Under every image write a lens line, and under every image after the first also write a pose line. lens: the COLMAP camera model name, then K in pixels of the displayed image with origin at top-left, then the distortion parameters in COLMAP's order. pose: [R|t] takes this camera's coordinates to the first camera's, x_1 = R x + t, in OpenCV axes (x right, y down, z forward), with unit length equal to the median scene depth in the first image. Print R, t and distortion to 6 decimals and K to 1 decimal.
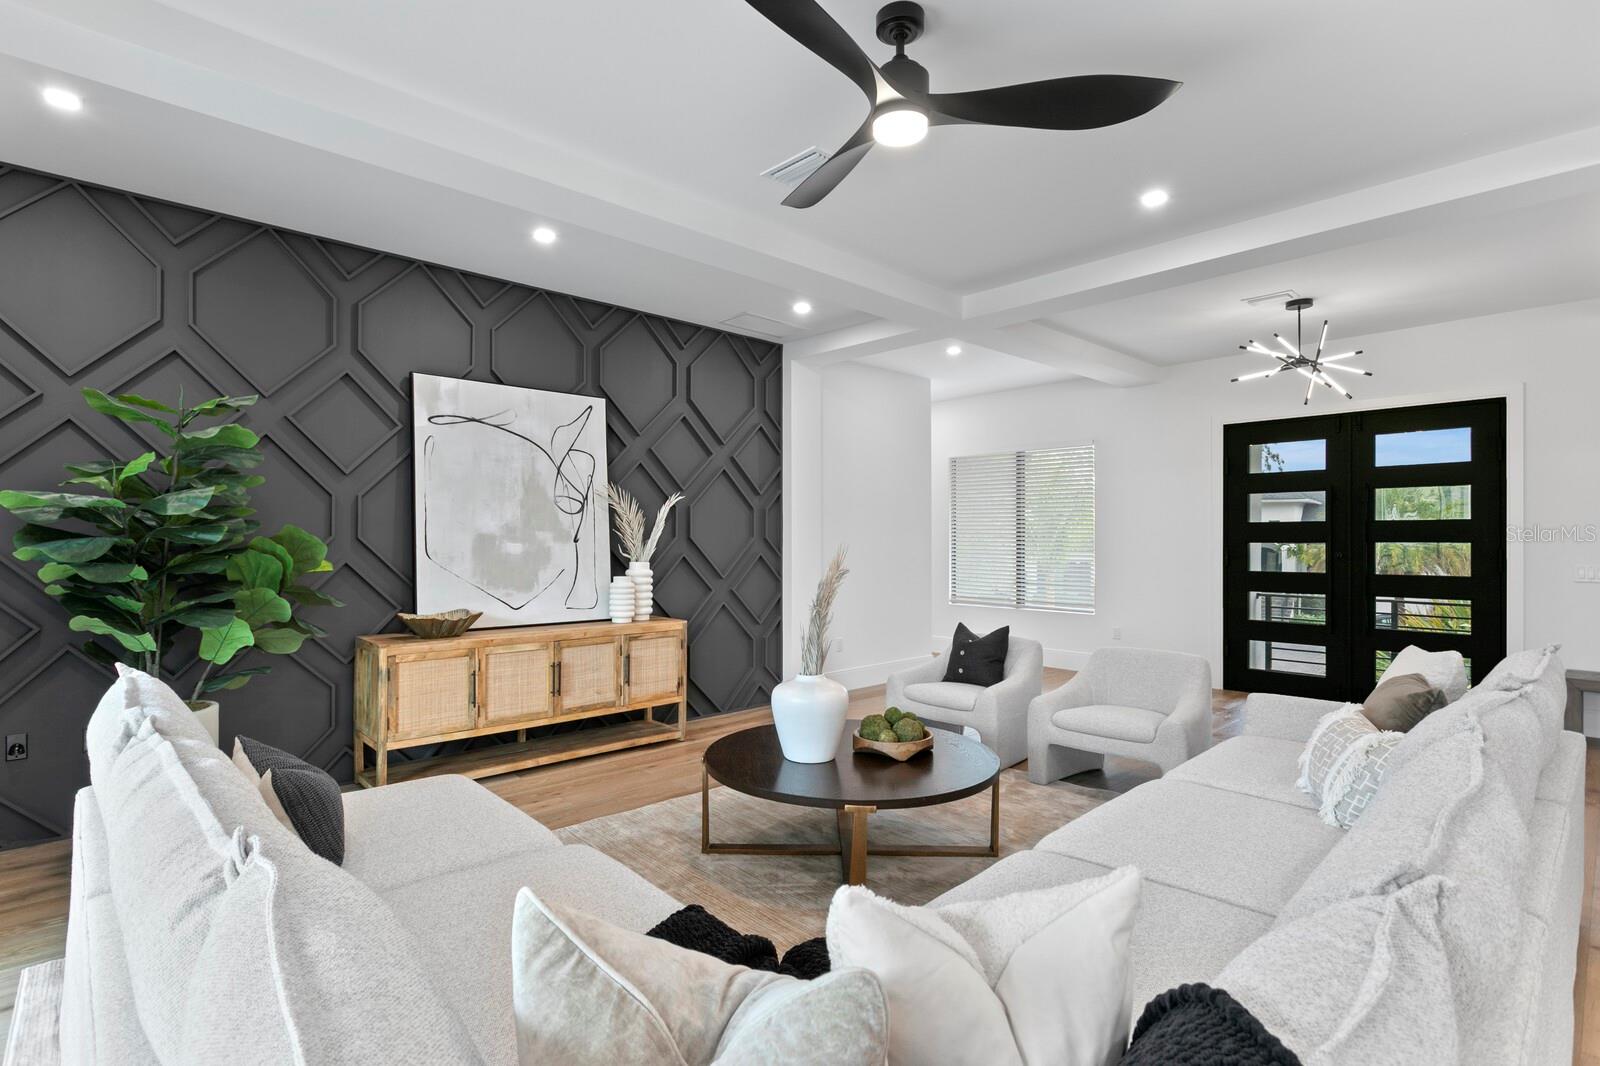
lens RADIAL K [[772.8, 0, 800.2], [0, 772.8, 538.1], [0, 0, 1]] dist [-0.023488, 0.002772]
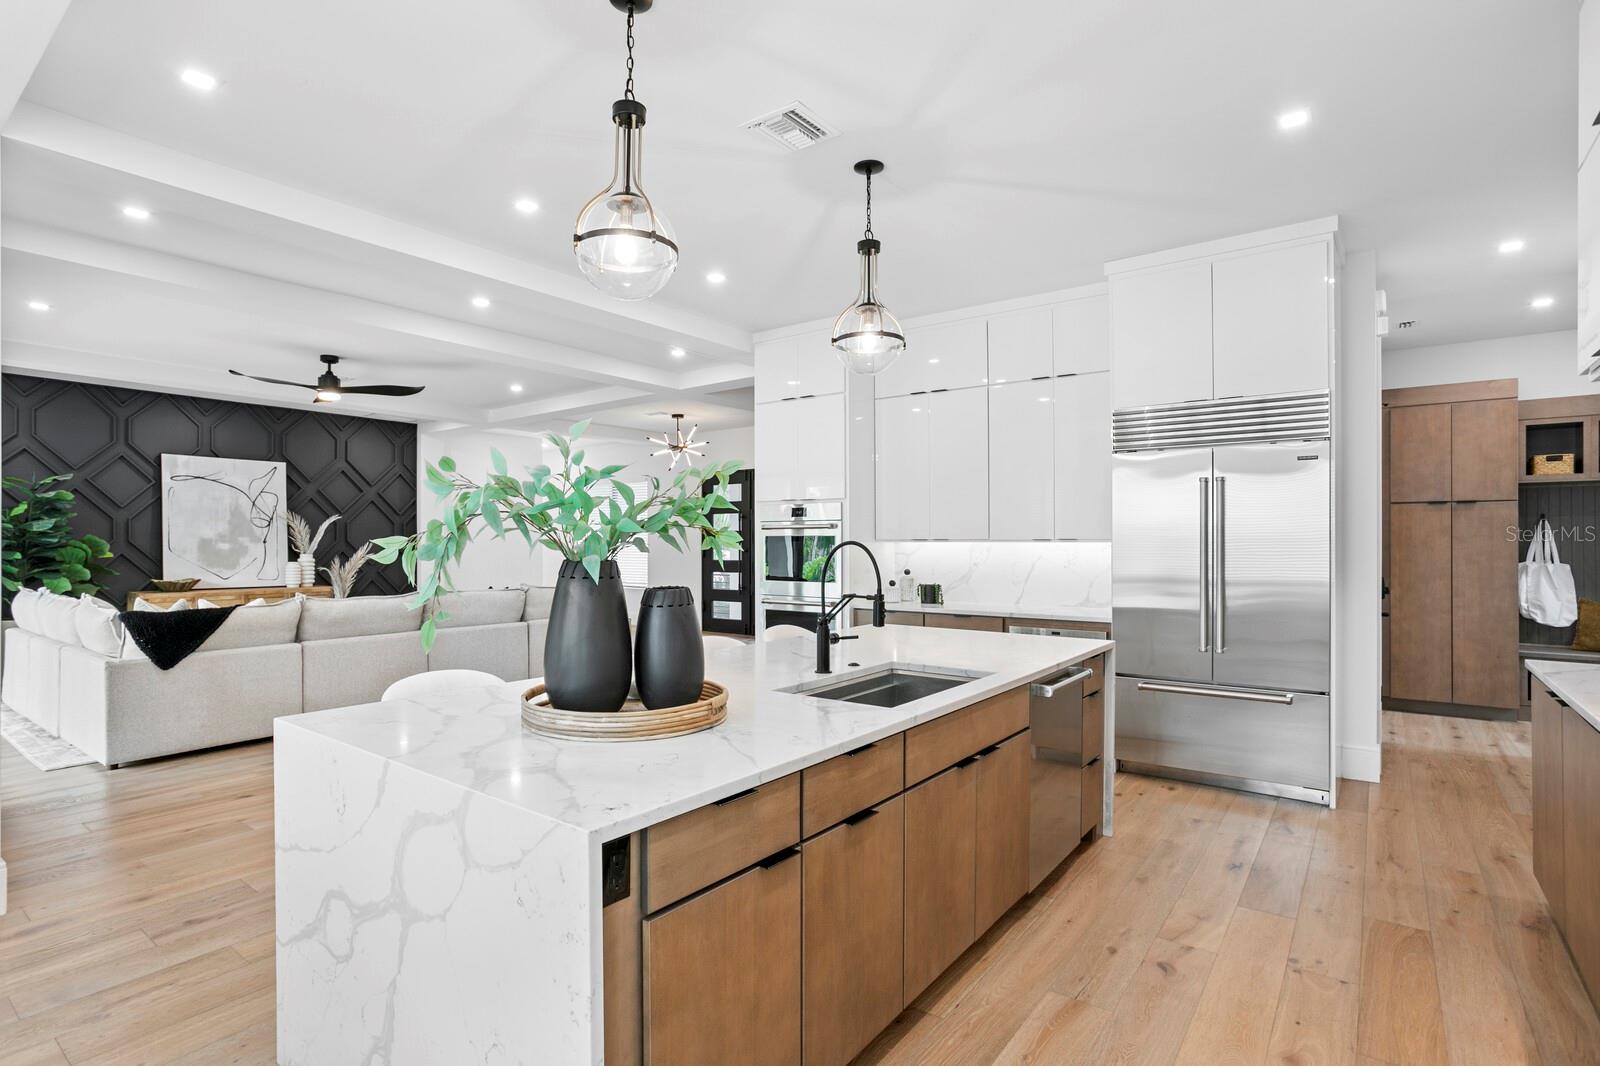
lens RADIAL K [[772.8, 0, 793.5], [0, 772.8, 537.7], [0, 0, 1]] dist [-0.023488, 0.002772]
pose [[0.985891, -0.003924, 0.167344, 0.669335], [0.005039, 0.999968, -0.006243, 0.010877], [-0.167314, 0.006998, 0.985879, -1.035825]]
